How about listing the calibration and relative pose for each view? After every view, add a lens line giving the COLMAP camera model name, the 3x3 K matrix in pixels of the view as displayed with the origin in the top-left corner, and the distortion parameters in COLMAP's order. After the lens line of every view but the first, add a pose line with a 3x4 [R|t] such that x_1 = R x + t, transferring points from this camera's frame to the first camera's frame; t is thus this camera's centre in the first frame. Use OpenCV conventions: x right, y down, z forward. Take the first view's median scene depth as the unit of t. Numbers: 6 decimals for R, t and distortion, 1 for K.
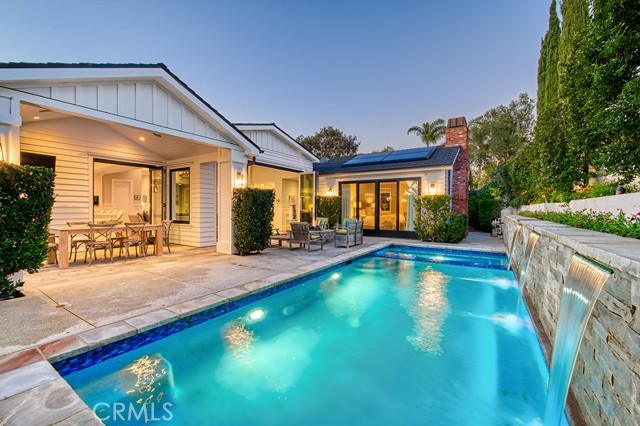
lens RADIAL K [[261.1, 0, 314.4], [0, 261.1, 209.9], [0, 0, 1]] dist [-0.012655, -0.002024]
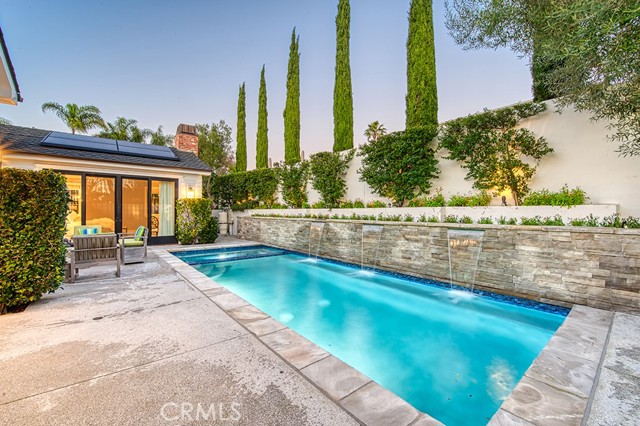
lens RADIAL K [[261.1, 0, 313.3], [0, 261.1, 211.3], [0, 0, 1]] dist [-0.012655, -0.002024]
pose [[0.340748, 0.000058, 0.940155, -0.341606], [0.004909, 0.999986, -0.001841, -0.002337], [-0.940142, 0.005243, 0.340743, 0.218123]]
